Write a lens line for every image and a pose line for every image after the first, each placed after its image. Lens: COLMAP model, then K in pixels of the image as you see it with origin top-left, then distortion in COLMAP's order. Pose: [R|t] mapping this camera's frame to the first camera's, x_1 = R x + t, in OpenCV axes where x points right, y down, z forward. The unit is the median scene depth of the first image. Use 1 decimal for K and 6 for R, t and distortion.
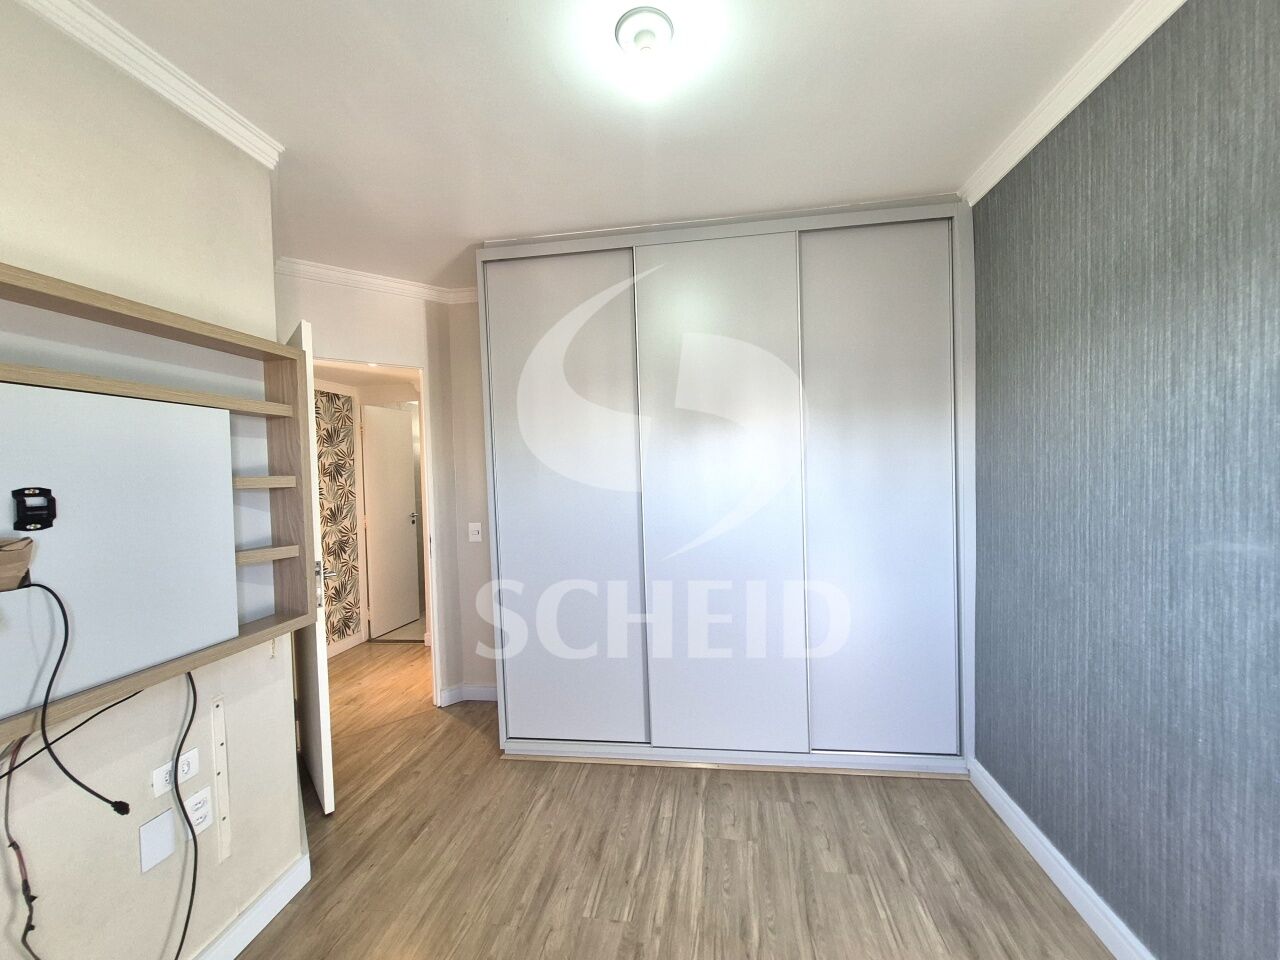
lens RADIAL K [[513.5, 0, 646.4], [0, 513.5, 483.5], [0, 0, 1]] dist [0.001446, 0.000535]
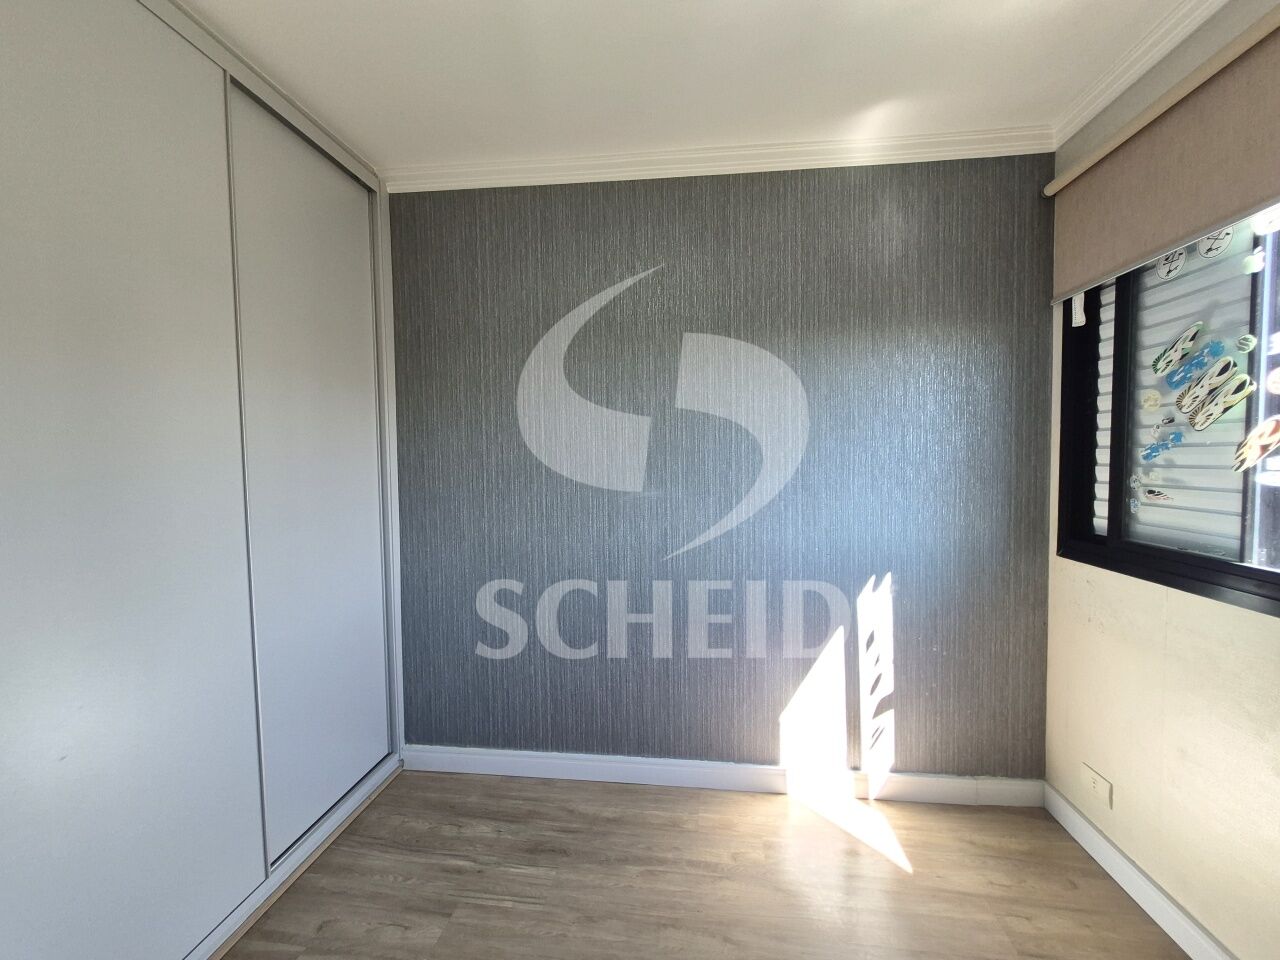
lens RADIAL K [[513.5, 0, 645.5], [0, 513.5, 479.3], [0, 0, 1]] dist [0.001446, 0.000535]
pose [[-0.033003, -0.010929, 0.999395, -0.482720], [0.043241, 0.998988, 0.012353, 0.029983], [-0.998519, 0.043622, -0.032497, 0.689194]]
